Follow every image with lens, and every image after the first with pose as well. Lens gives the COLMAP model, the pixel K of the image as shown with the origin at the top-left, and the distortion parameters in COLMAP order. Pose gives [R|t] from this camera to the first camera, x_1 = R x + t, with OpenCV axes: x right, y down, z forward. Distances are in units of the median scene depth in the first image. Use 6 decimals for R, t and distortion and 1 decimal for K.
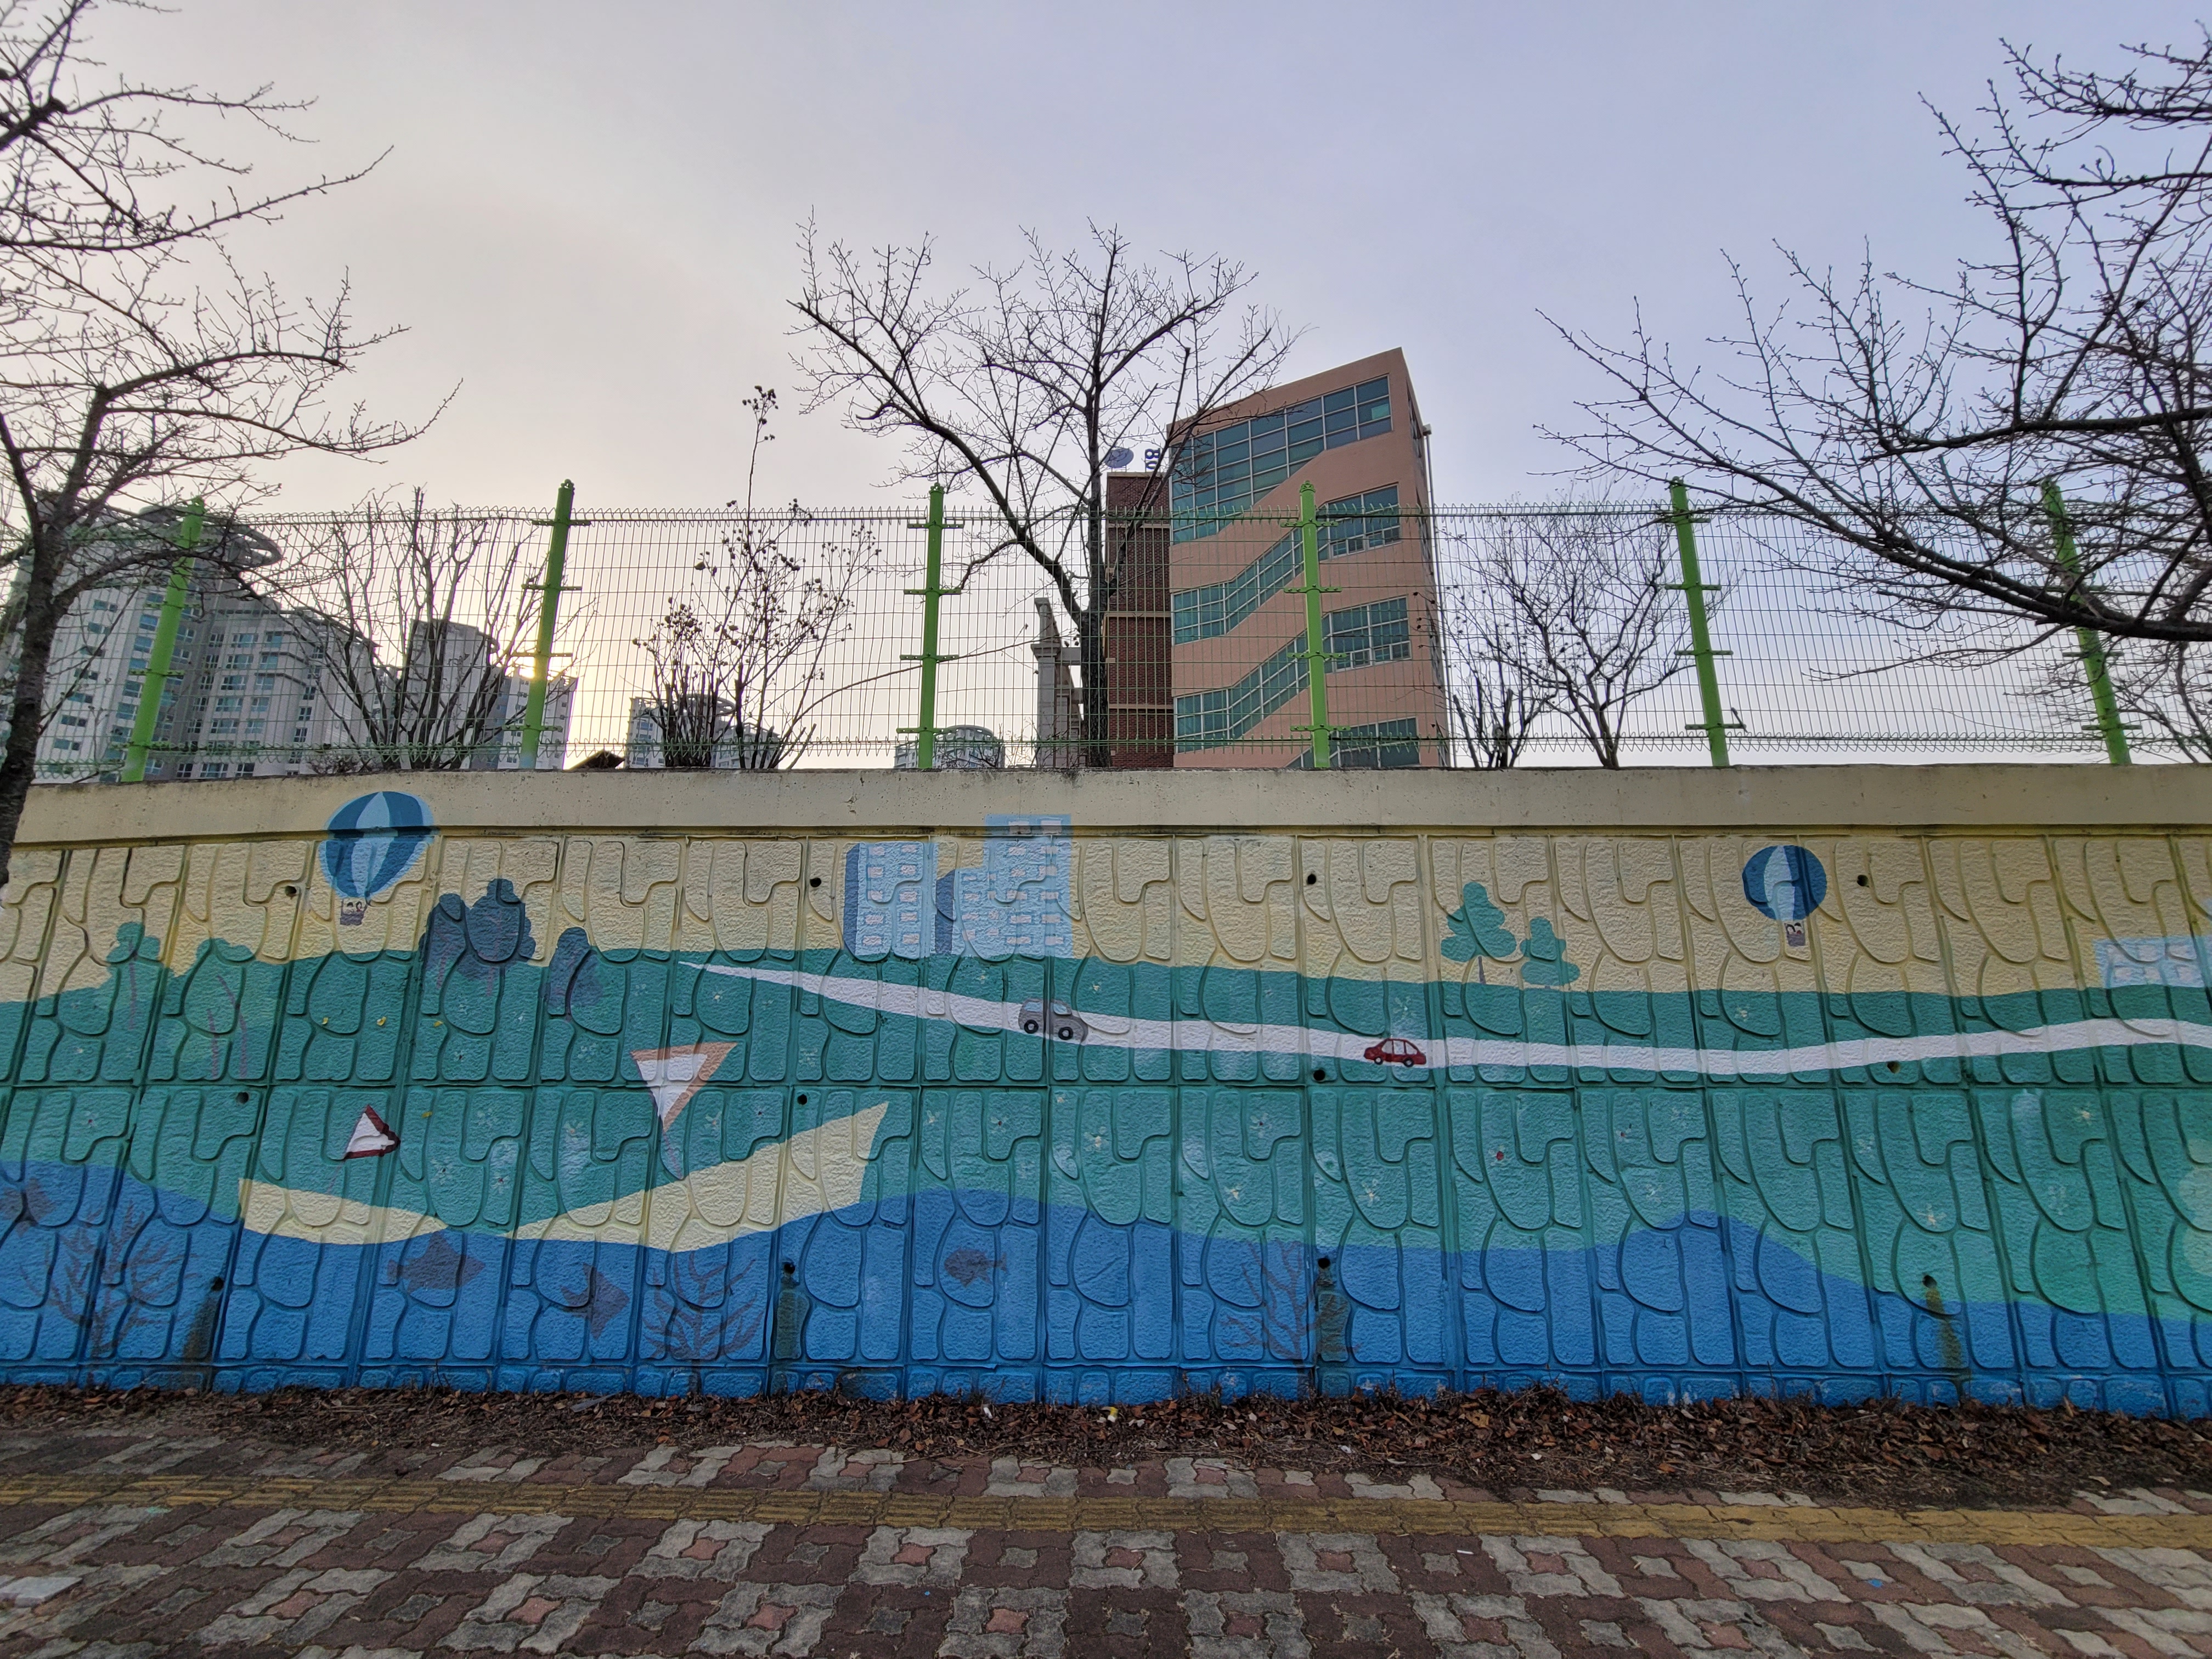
lens RADIAL K [[886.4, 0, 1106.0], [0, 886.4, 829.5], [0, 0, 1]] dist [0.000096, 0.004291]
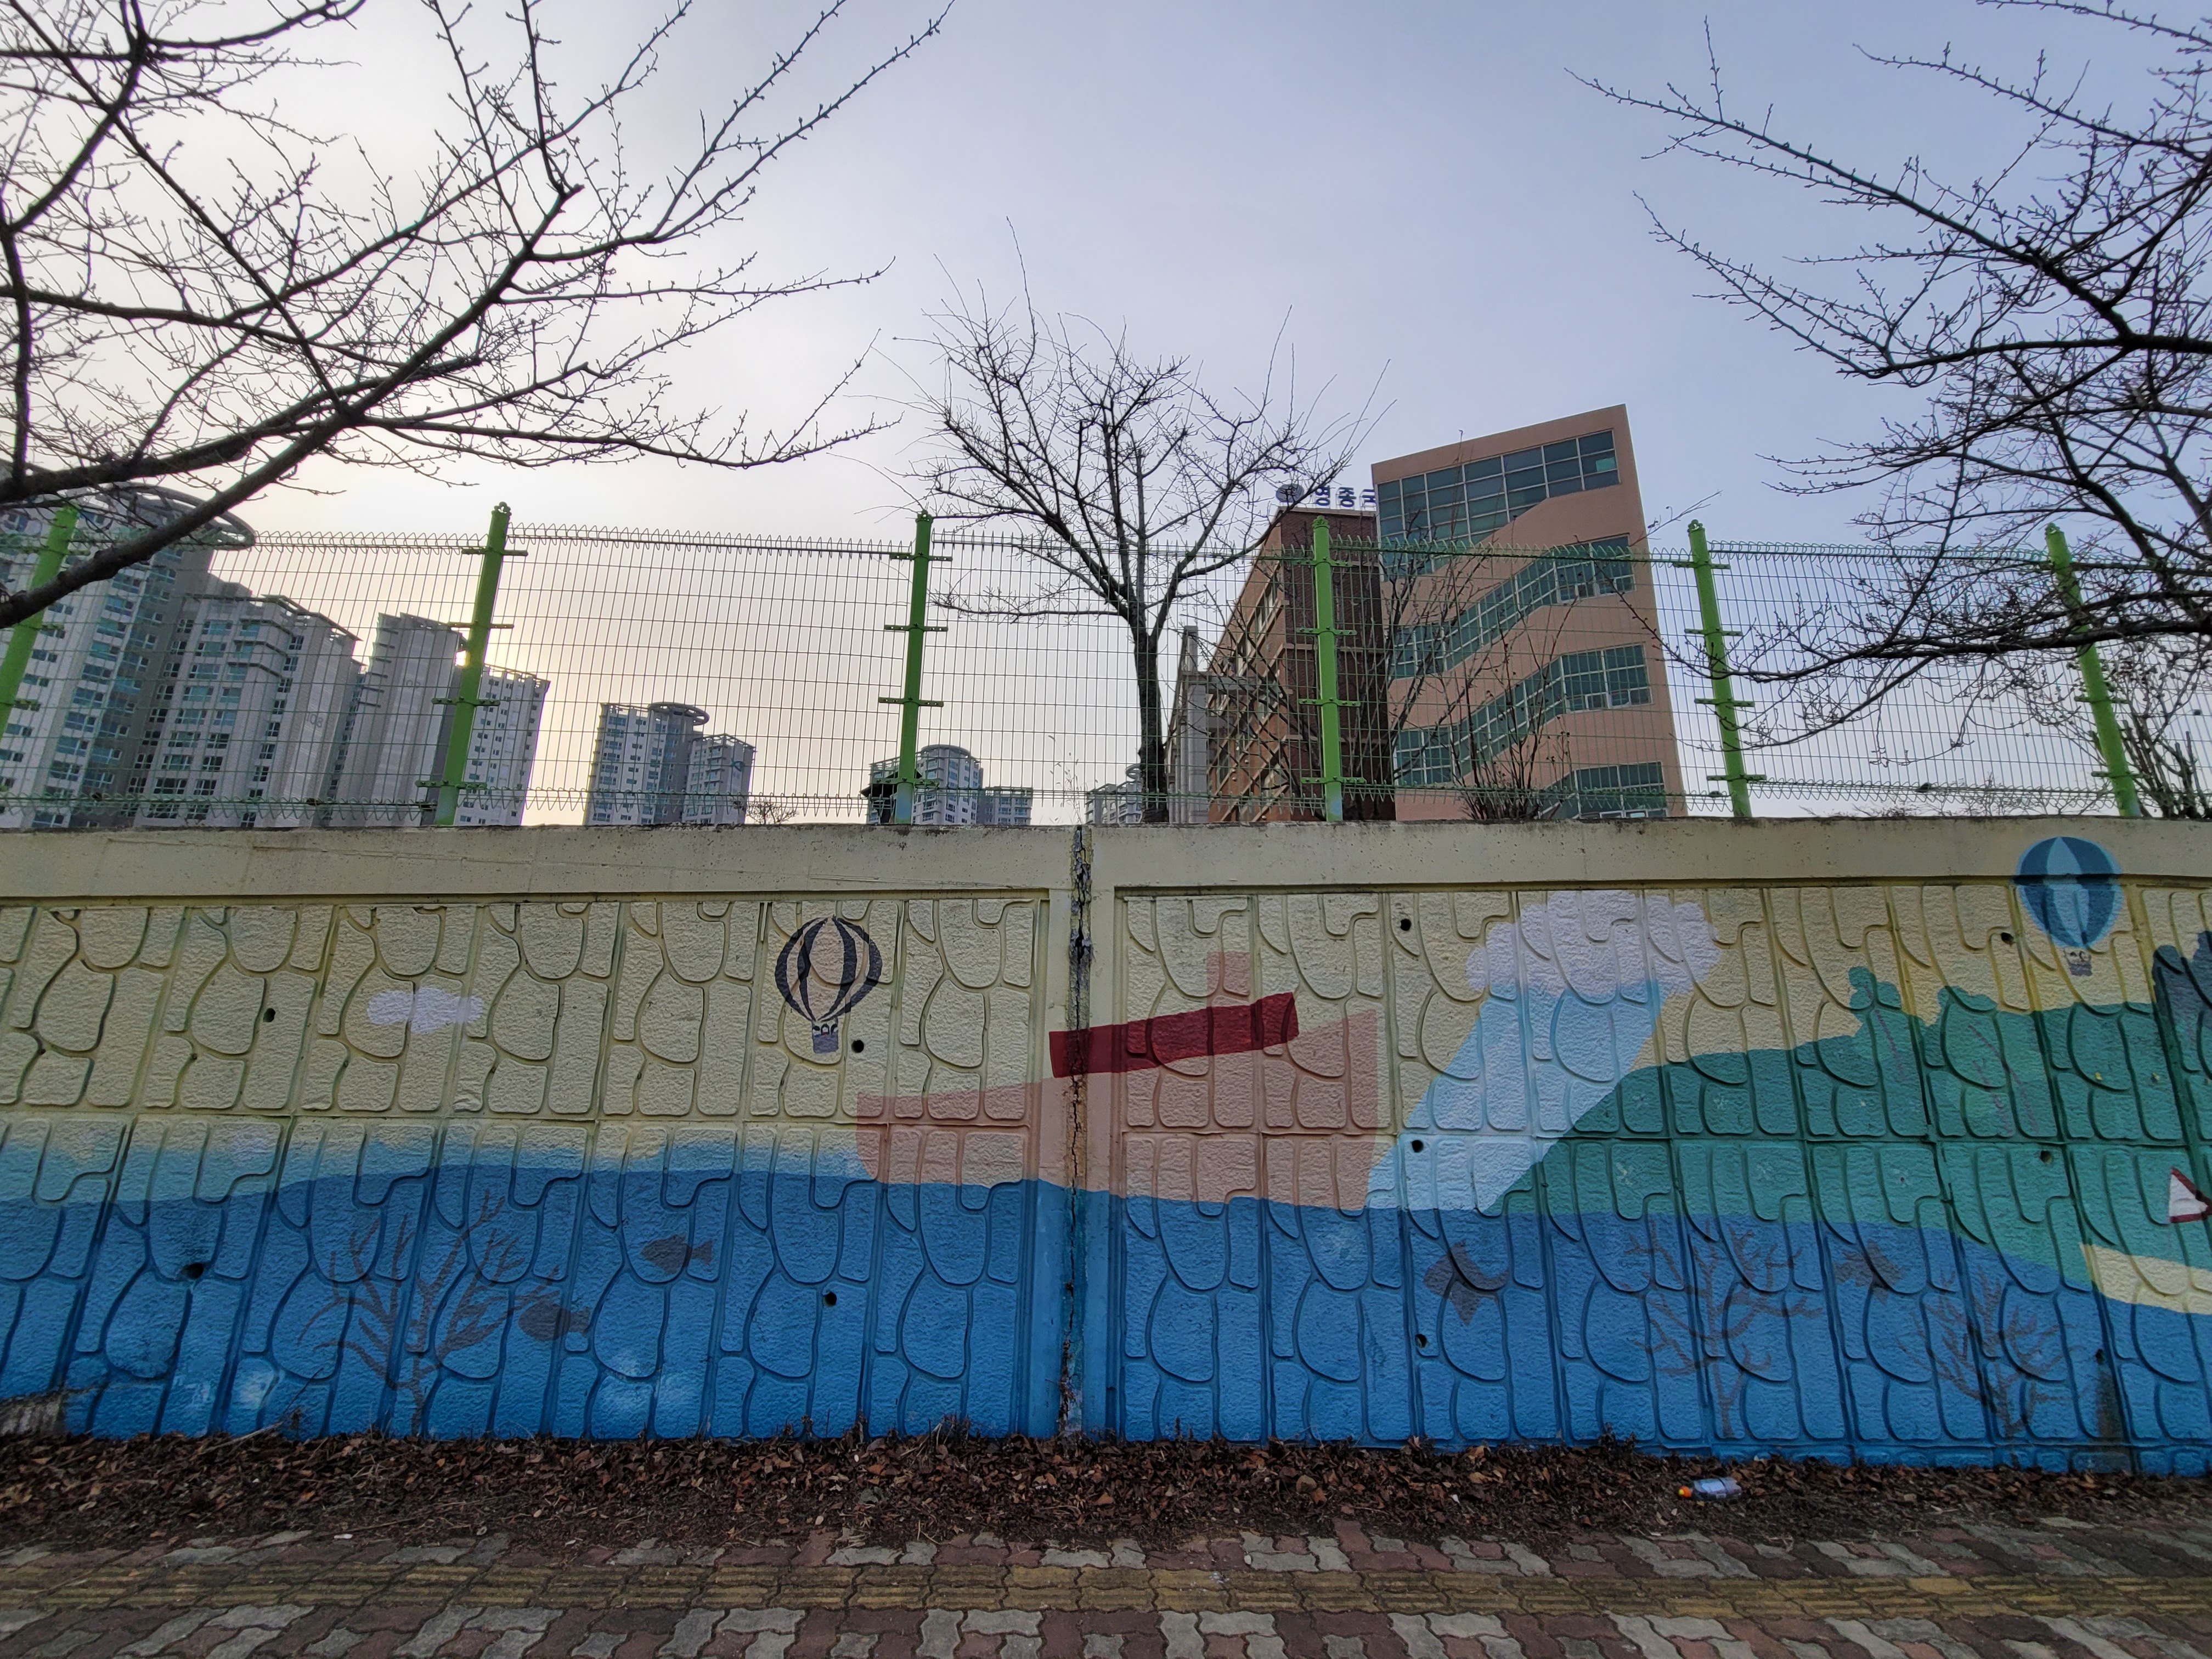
lens RADIAL K [[918.0, 0, 1105.7], [0, 918.0, 784.9], [0, 0, 1]] dist [-0.002024, -0.000371]
pose [[0.997691, 0.035988, 0.057590, -0.298108], [-0.031254, 0.996217, -0.081091, 0.002090], [-0.060291, 0.079104, 0.995042, 0.007064]]
